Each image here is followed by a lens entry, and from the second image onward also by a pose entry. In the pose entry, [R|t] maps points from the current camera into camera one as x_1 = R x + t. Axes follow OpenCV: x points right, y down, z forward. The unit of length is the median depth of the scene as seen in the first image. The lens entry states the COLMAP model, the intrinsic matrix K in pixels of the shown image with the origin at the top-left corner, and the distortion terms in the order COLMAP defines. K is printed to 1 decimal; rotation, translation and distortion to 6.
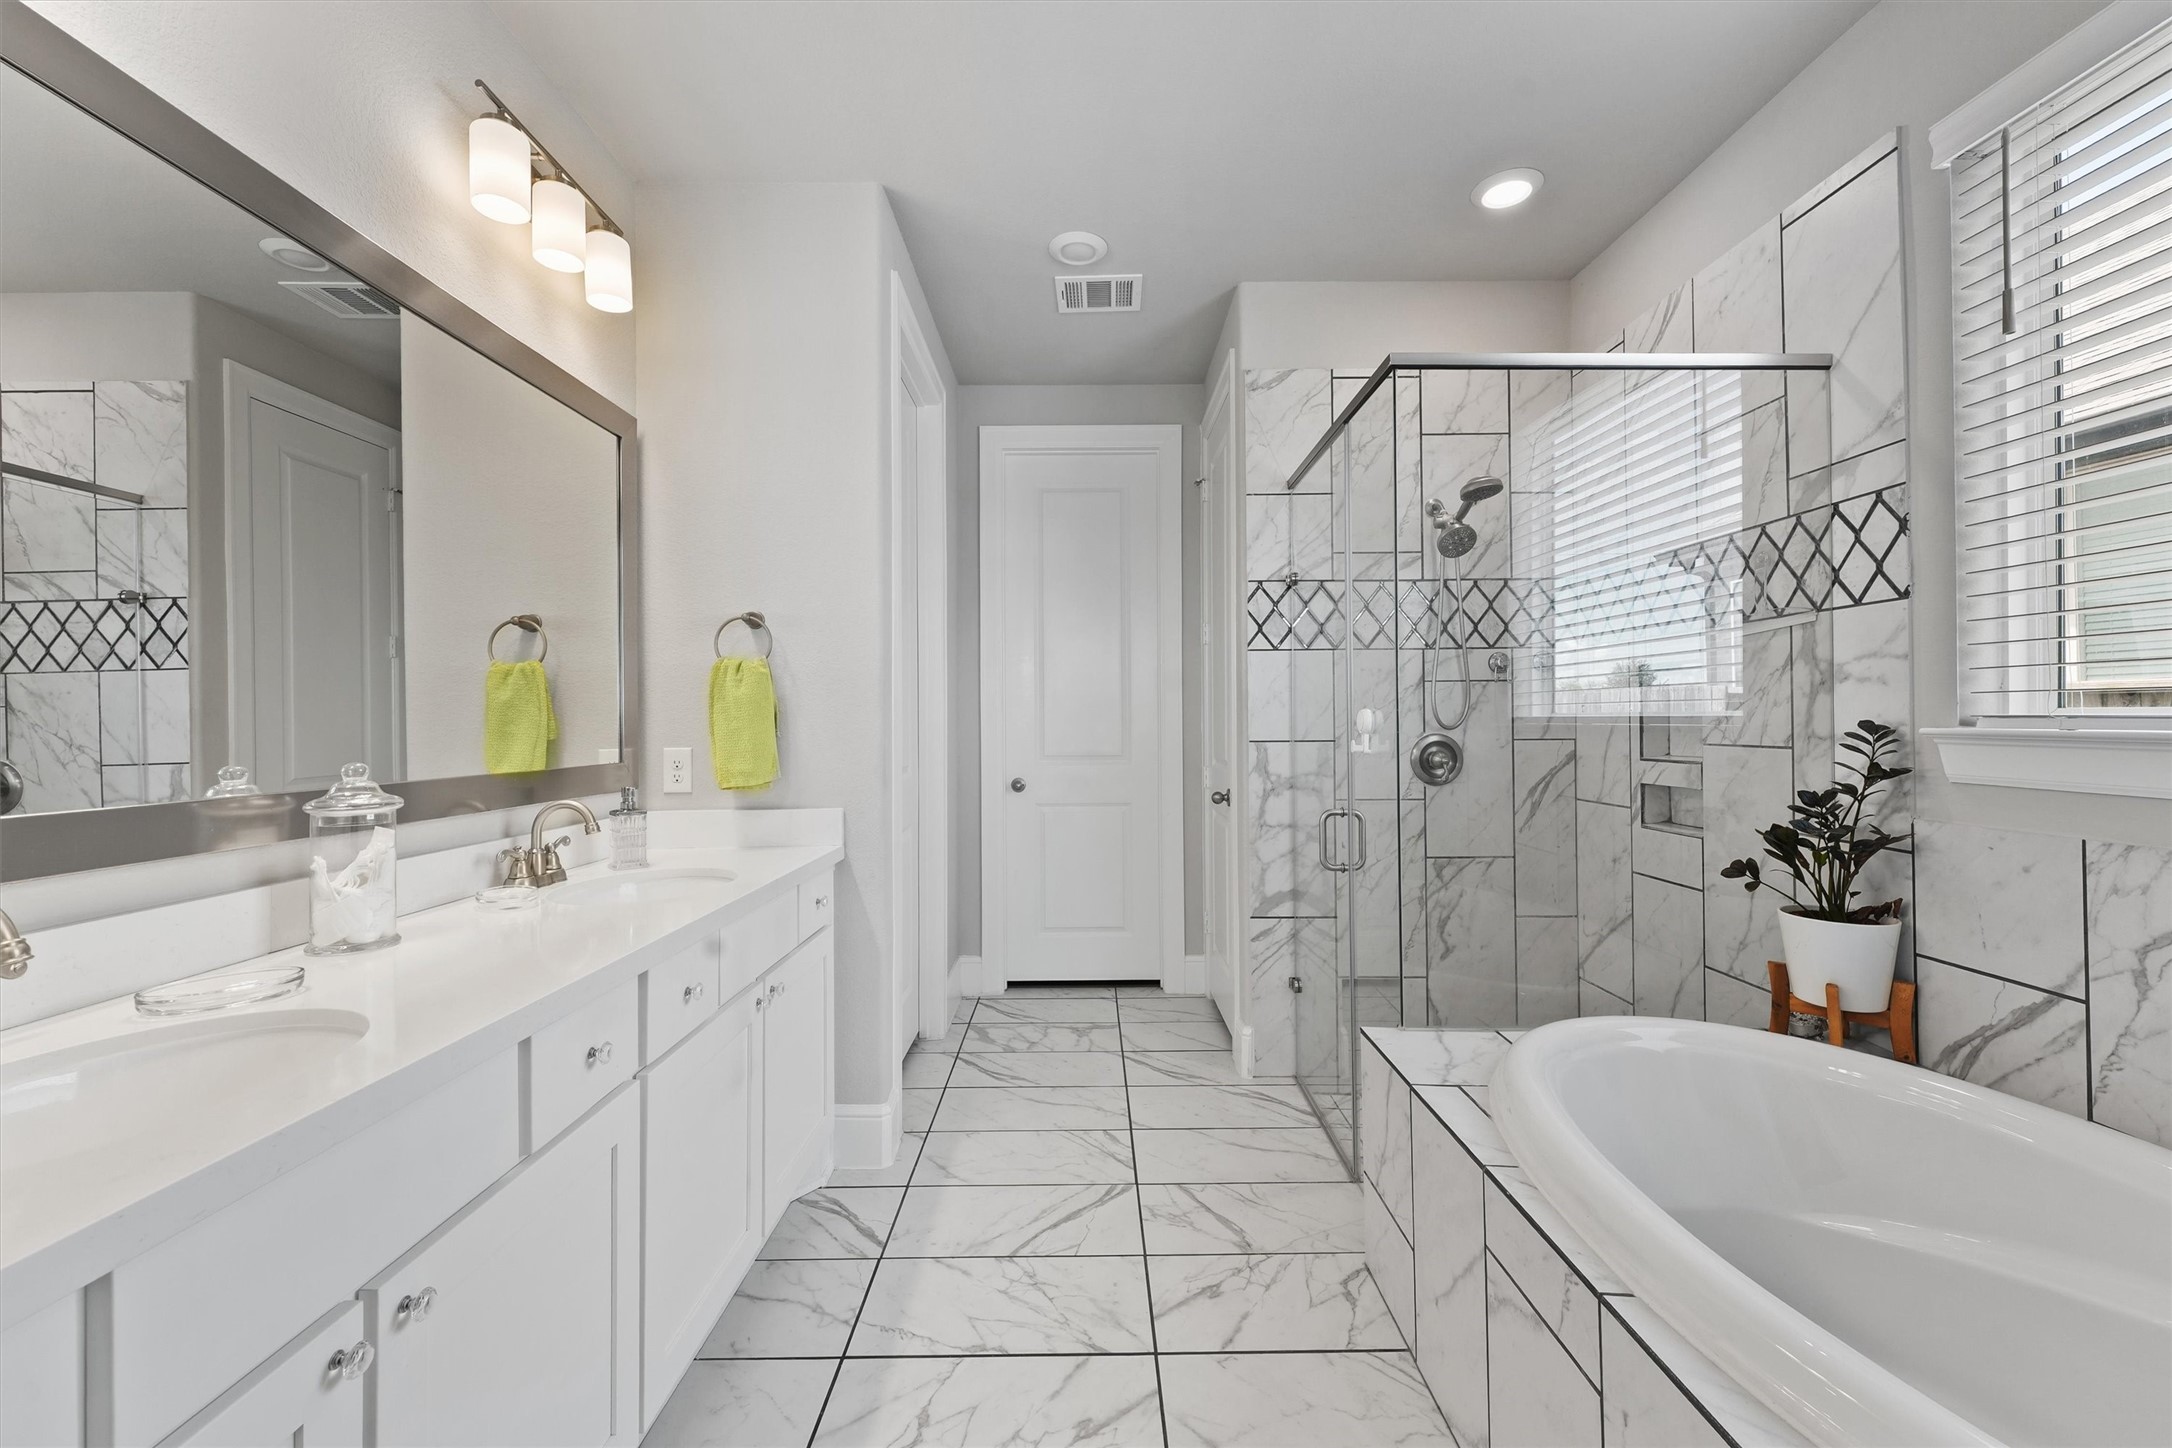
lens RADIAL K [[863.1, 0, 1083.7], [0, 863.1, 709.9], [0, 0, 1]] dist [0.013150, -0.004372]
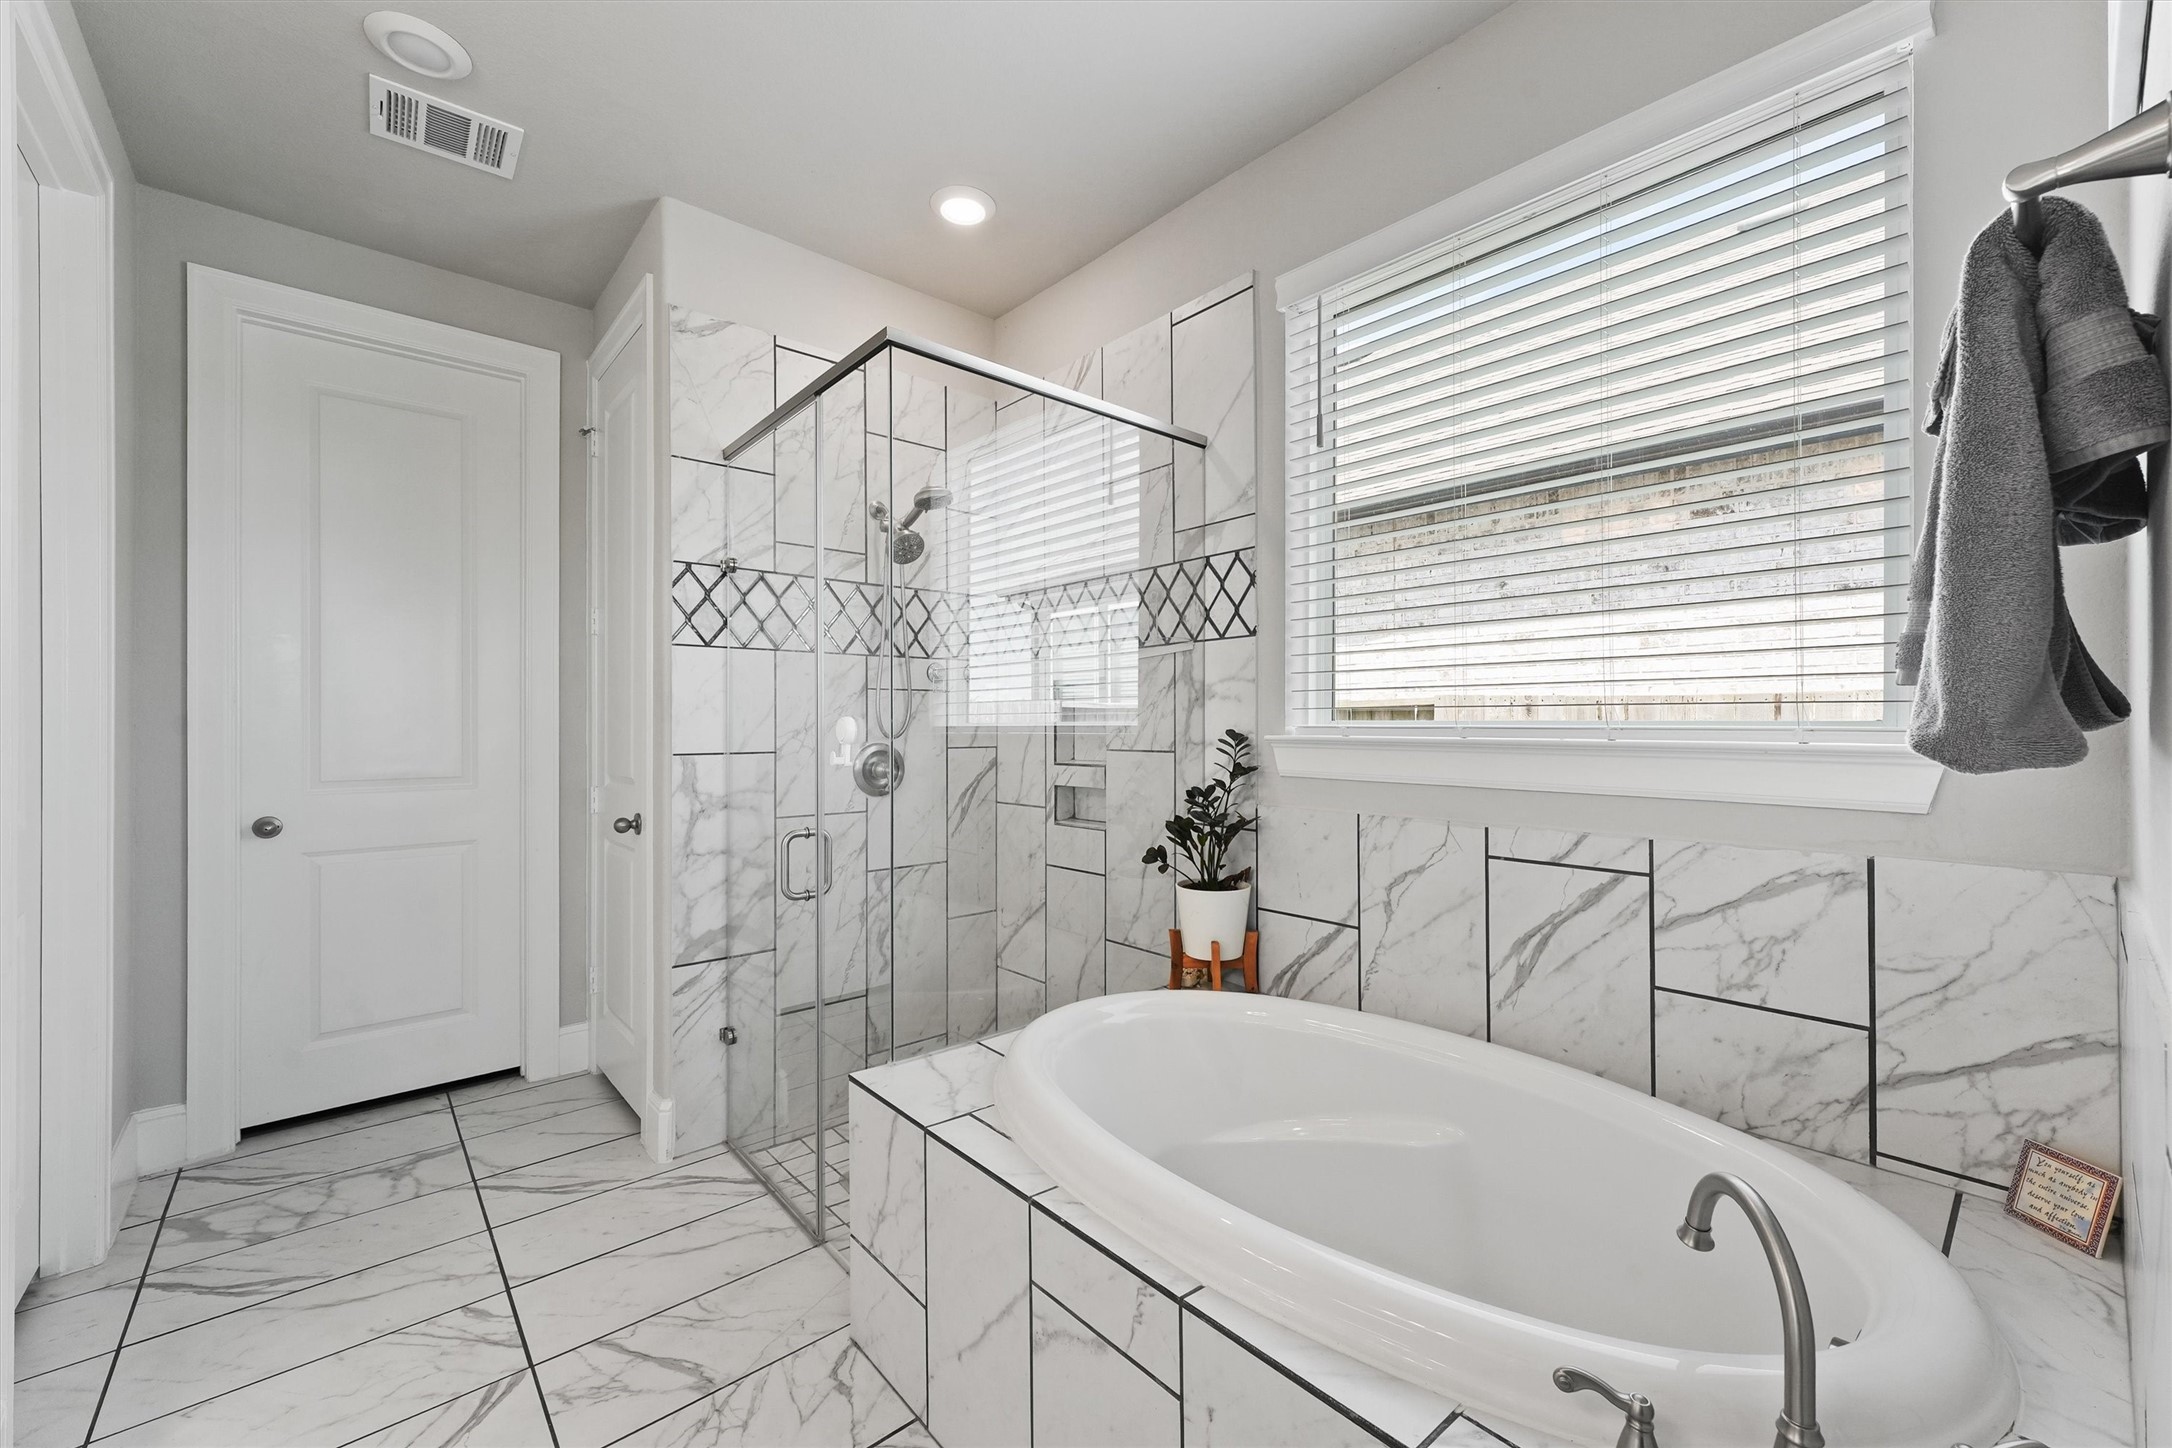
lens RADIAL K [[863.1, 0, 1088.3], [0, 863.1, 722.7], [0, 0, 1]] dist [0.013150, -0.004372]
pose [[0.753712, 0.005761, 0.657180, -0.067565], [-0.008253, 0.999966, 0.000700, 0.002207], [-0.657153, -0.005951, 0.753733, 0.141377]]
